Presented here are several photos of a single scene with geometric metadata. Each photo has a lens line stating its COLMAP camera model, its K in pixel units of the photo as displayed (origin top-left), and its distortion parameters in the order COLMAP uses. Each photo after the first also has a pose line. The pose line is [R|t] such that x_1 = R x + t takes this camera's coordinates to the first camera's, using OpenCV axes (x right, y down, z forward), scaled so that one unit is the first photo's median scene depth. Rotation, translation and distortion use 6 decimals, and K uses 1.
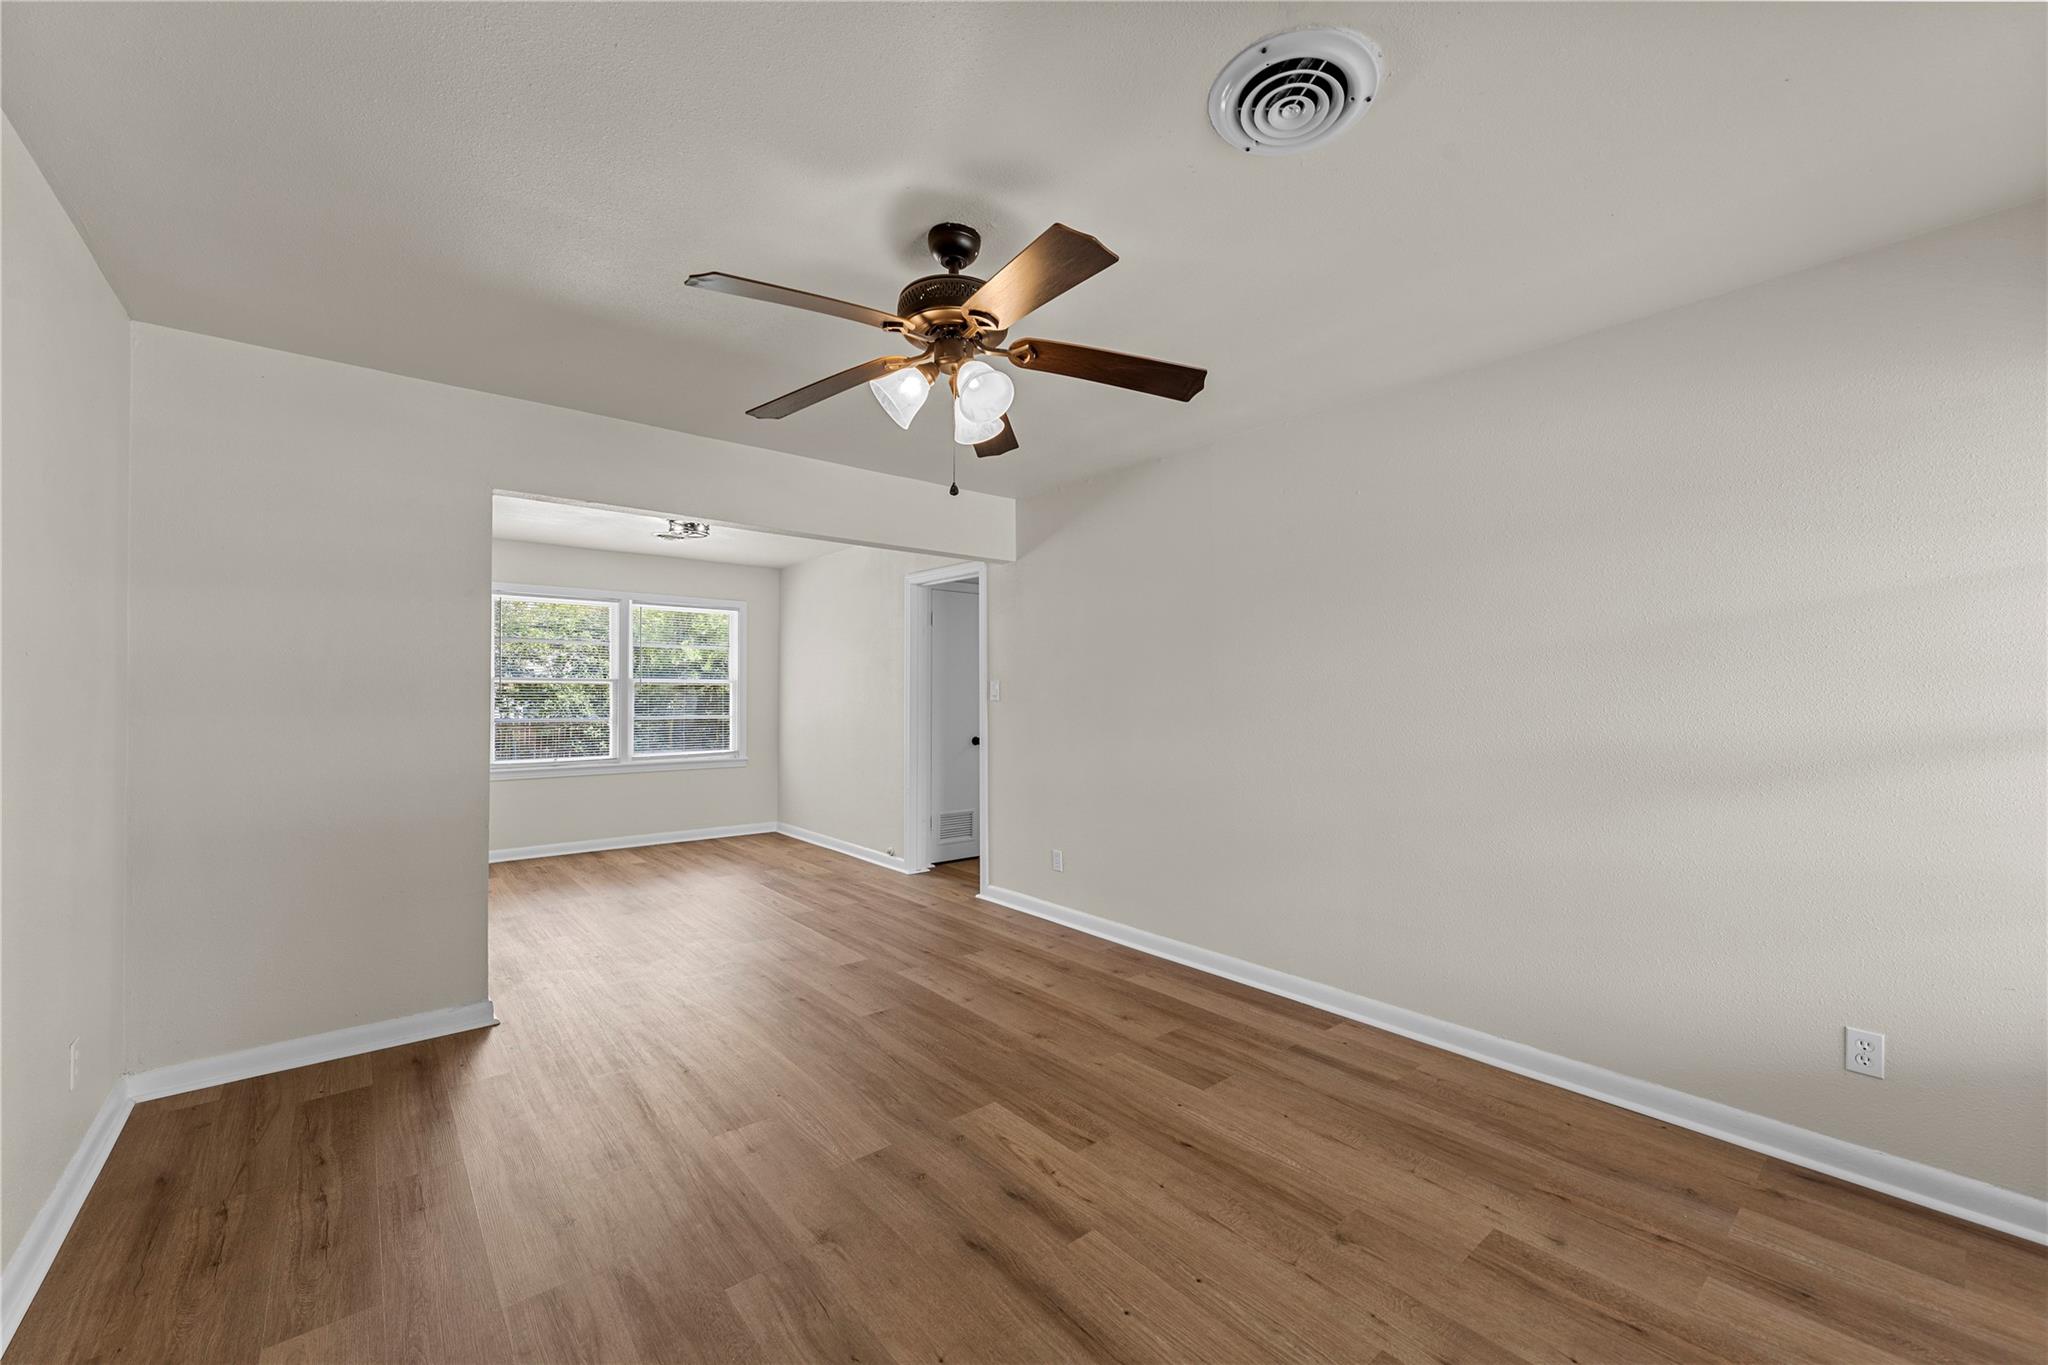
lens RADIAL K [[820.5, 0, 1022.9], [0, 820.5, 694.2], [0, 0, 1]] dist [0.000352, 0.000032]
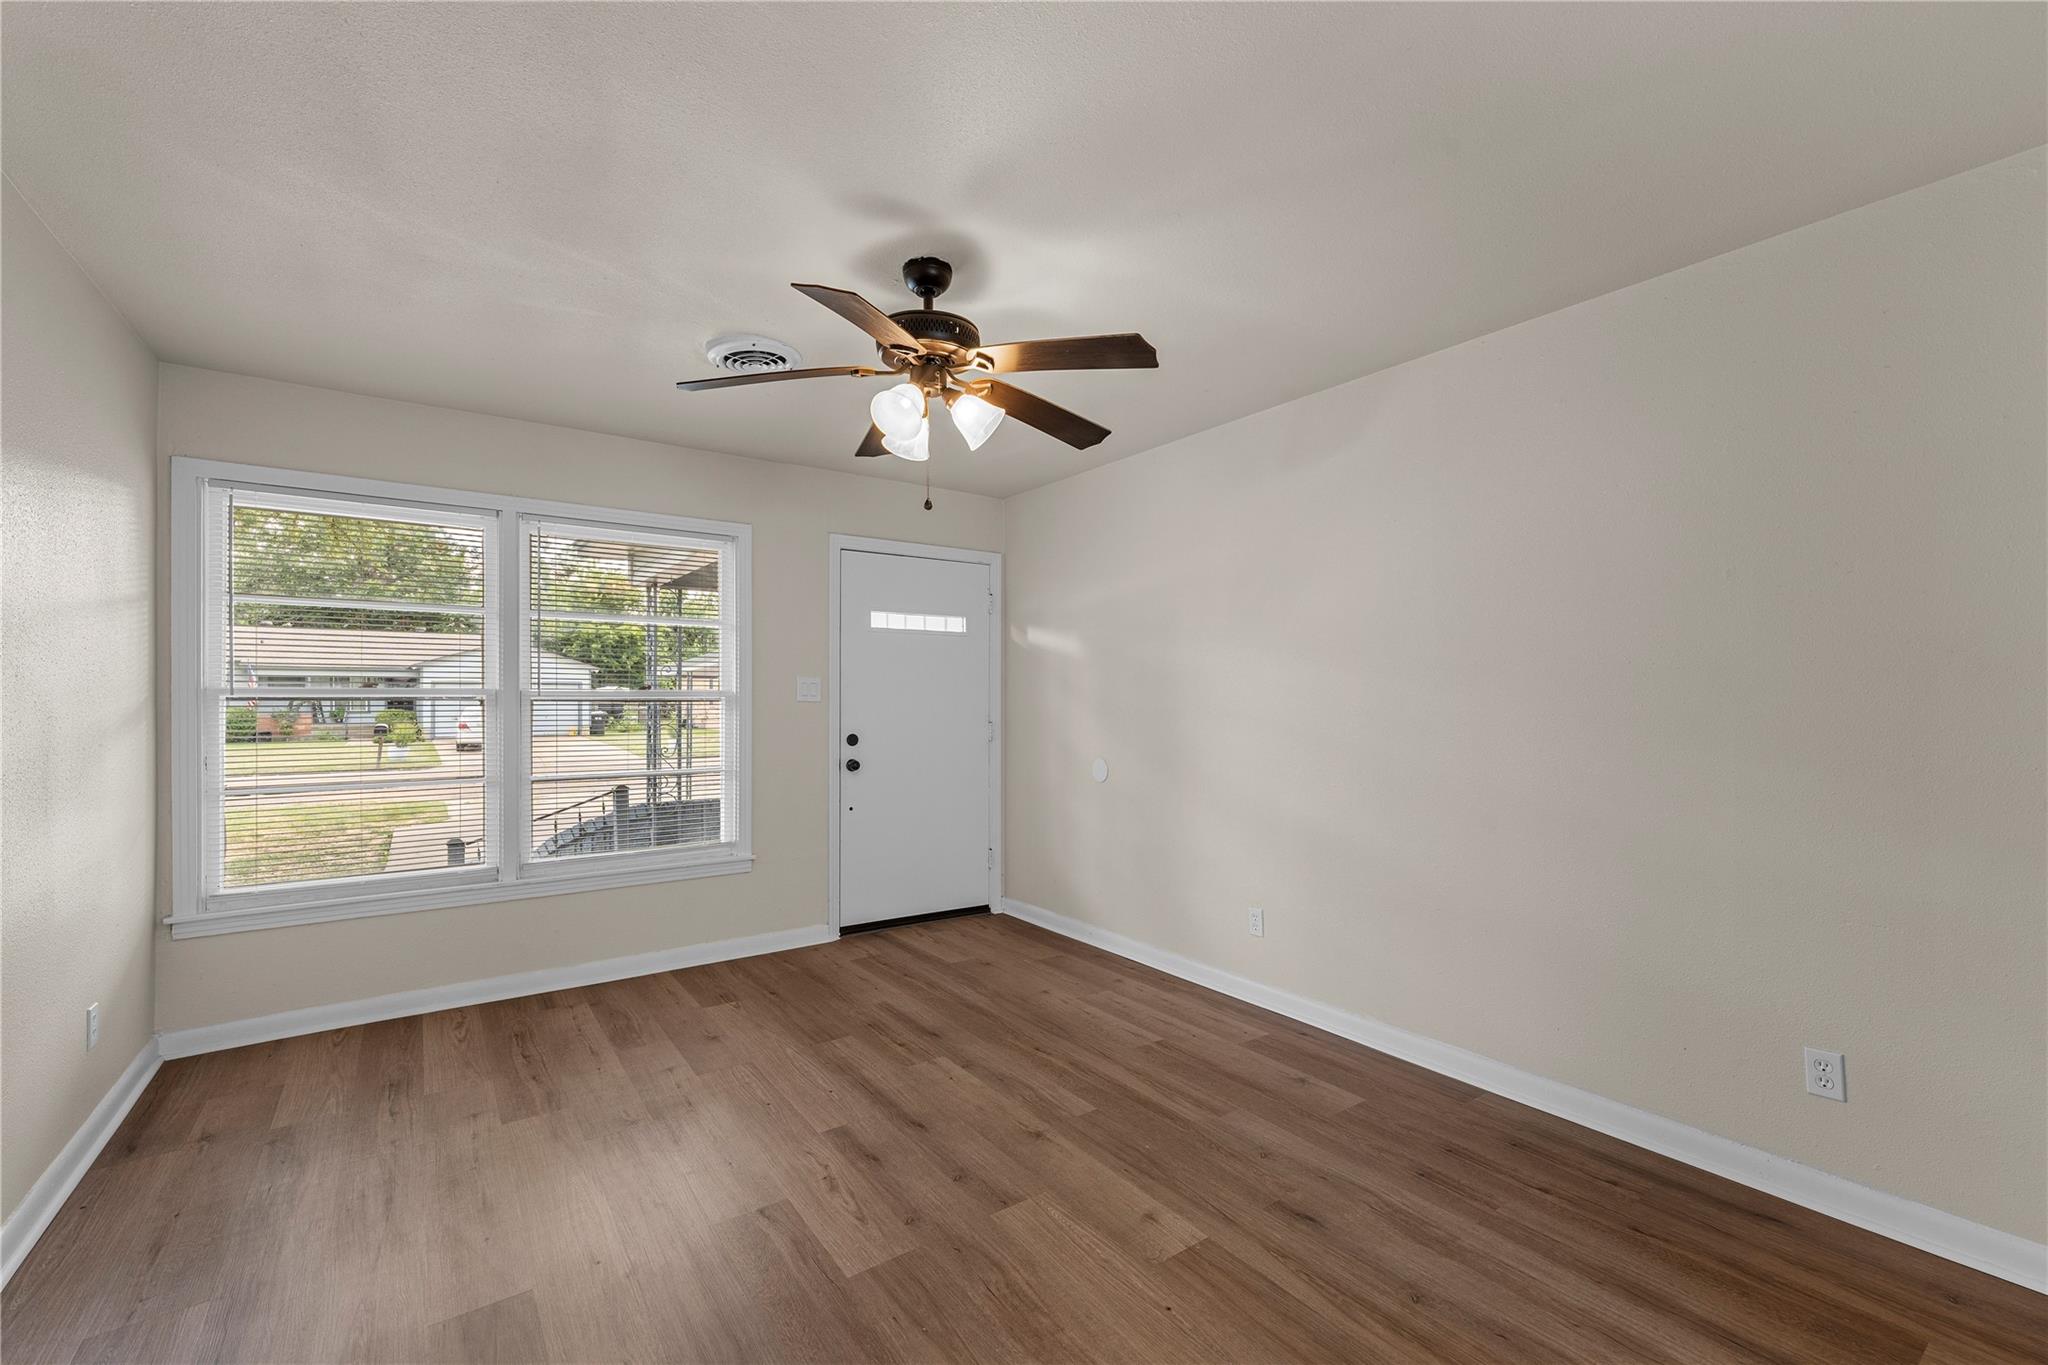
lens RADIAL K [[861.0, 0, 1024.7], [0, 861.0, 690.4], [0, 0, 1]] dist [-0.000019, -0.000081]
pose [[-0.997455, 0.000696, 0.071302, -0.289777], [0.000310, 0.999985, -0.005416, 0.001565], [-0.071305, -0.005380, -0.997440, 2.111347]]
